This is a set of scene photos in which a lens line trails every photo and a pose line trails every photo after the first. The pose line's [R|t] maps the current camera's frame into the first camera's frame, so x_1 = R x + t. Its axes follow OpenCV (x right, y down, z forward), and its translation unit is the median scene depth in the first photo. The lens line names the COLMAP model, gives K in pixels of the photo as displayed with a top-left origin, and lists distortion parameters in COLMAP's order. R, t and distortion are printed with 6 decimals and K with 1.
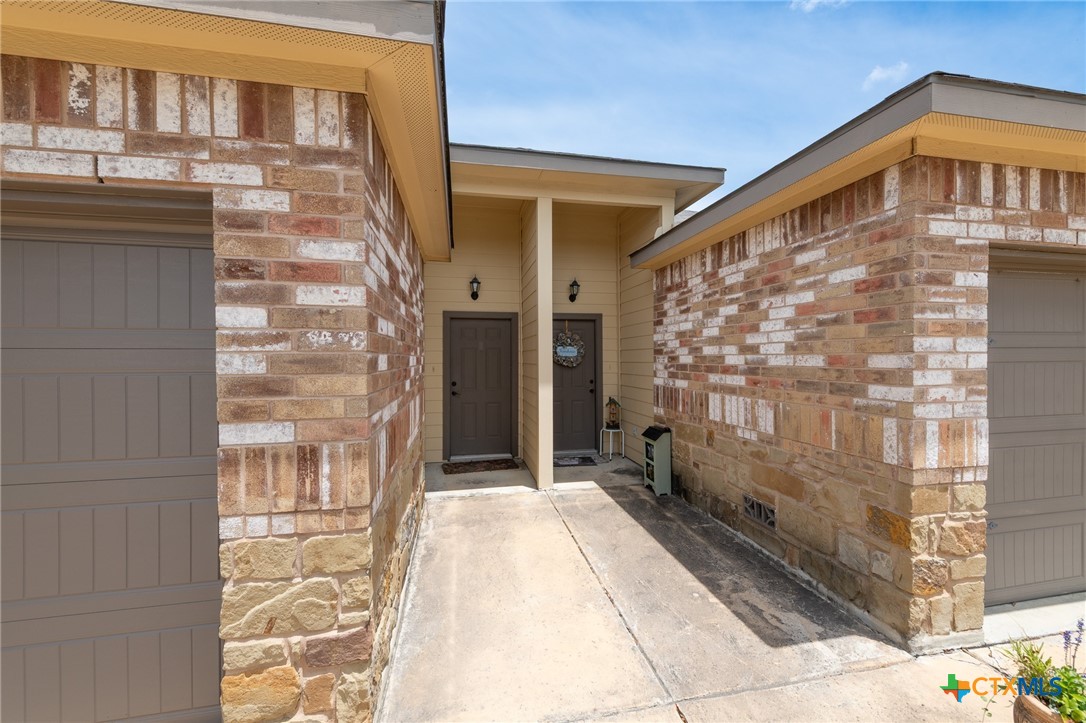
lens RADIAL K [[424.2, 0, 541.9], [0, 424.2, 361.9], [0, 0, 1]] dist [0.015298, -0.005212]
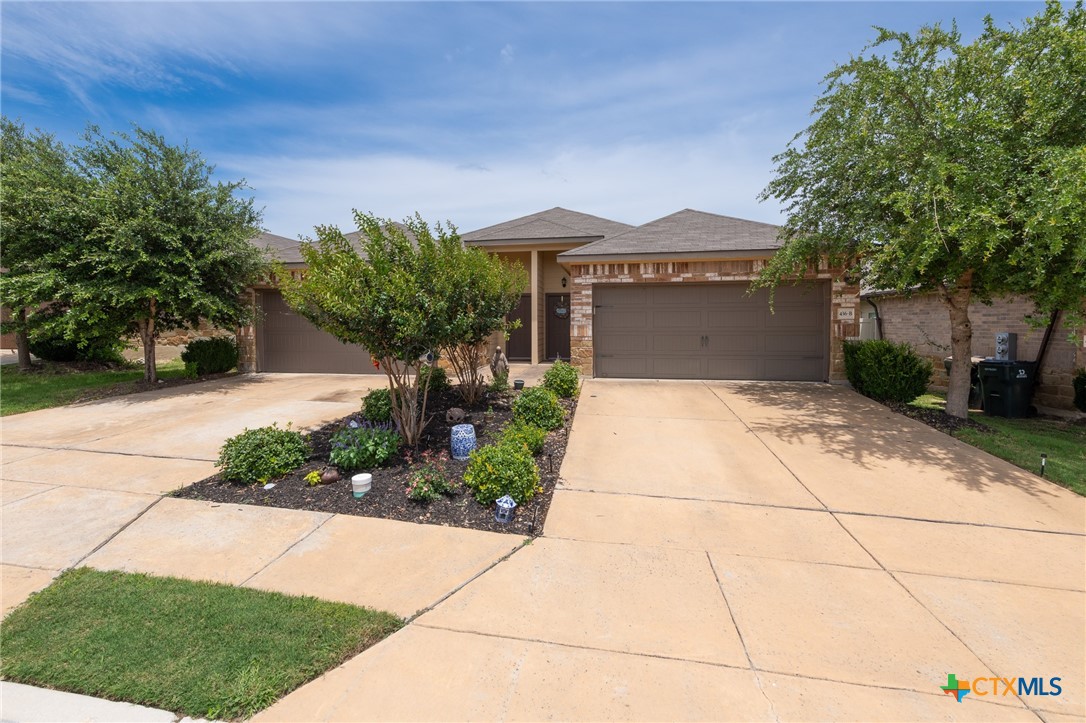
lens RADIAL K [[468.4, 0, 538.7], [0, 468.4, 329.1], [0, 0, 1]] dist [0.020646, -0.000009]
pose [[0.938704, 0.008596, -0.344617, 2.184671], [-0.006156, 0.999948, 0.008173, 0.139403], [0.344669, -0.005551, 0.938708, -3.572106]]
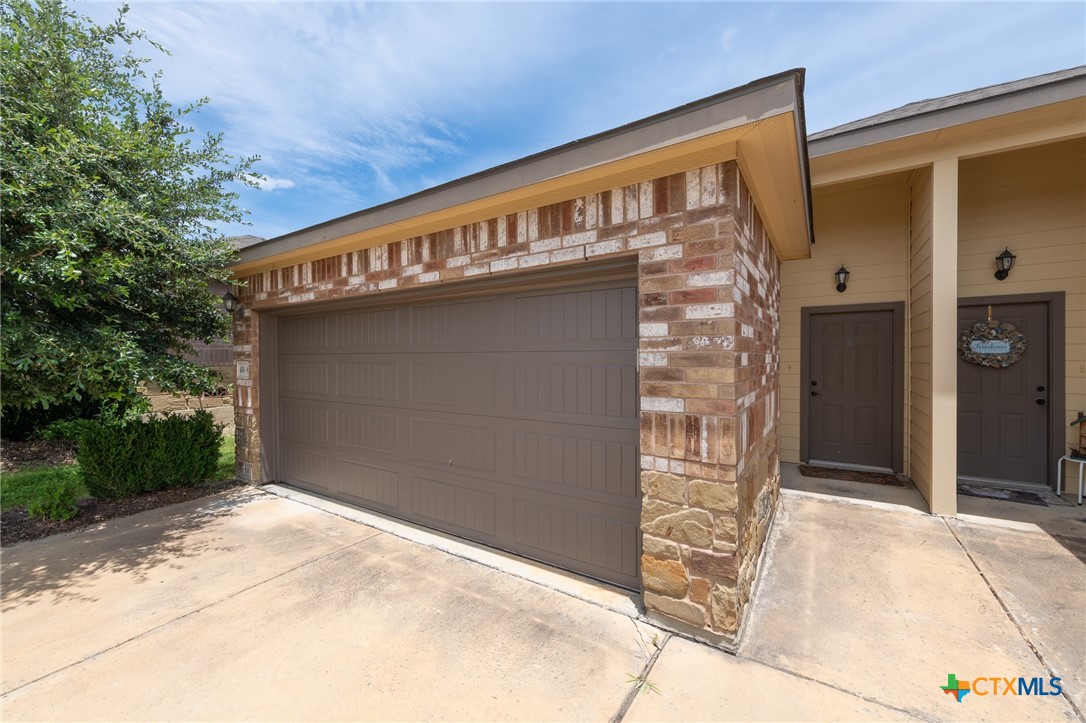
lens RADIAL K [[424.2, 0, 541.9], [0, 424.2, 361.9], [0, 0, 1]] dist [0.015298, -0.005212]
pose [[0.713783, 0.006801, -0.700334, 0.069932], [-0.004690, 0.999977, 0.004931, 0.005385], [0.700351, -0.000235, 0.713798, -0.283661]]
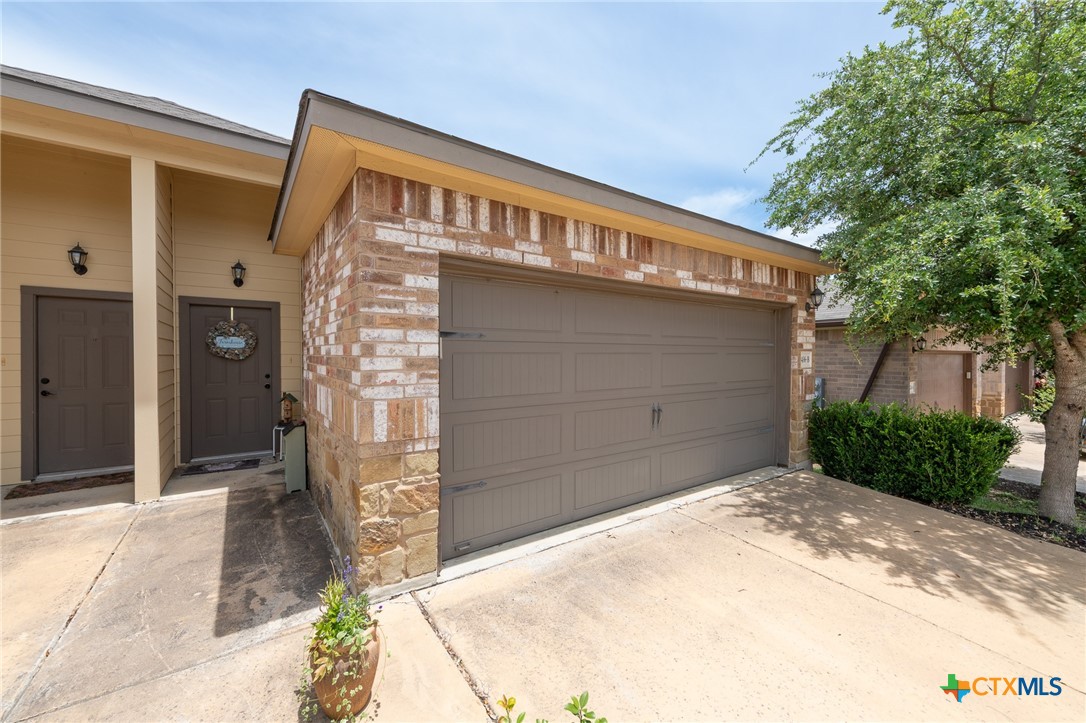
lens RADIAL K [[424.2, 0, 541.9], [0, 424.2, 361.9], [0, 0, 1]] dist [0.015298, -0.005212]
pose [[0.914655, 0.002391, 0.404227, 0.840234], [-0.004846, 0.999976, 0.005051, 0.023830], [-0.404205, -0.006578, 0.914645, -0.225597]]
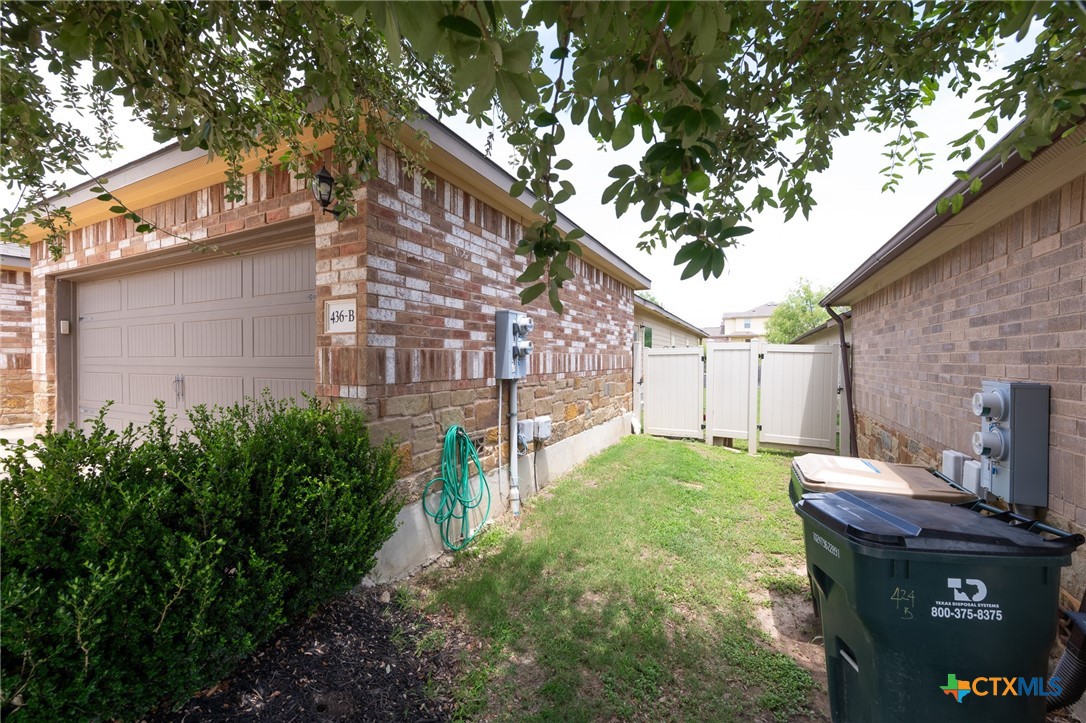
lens RADIAL K [[424.2, 0, 541.9], [0, 424.2, 361.9], [0, 0, 1]] dist [0.015298, -0.005212]
pose [[0.790276, 0.013611, -0.612599, 4.616173], [-0.011042, 0.999907, 0.007973, 0.136675], [0.612651, 0.000463, 0.790353, 0.836910]]
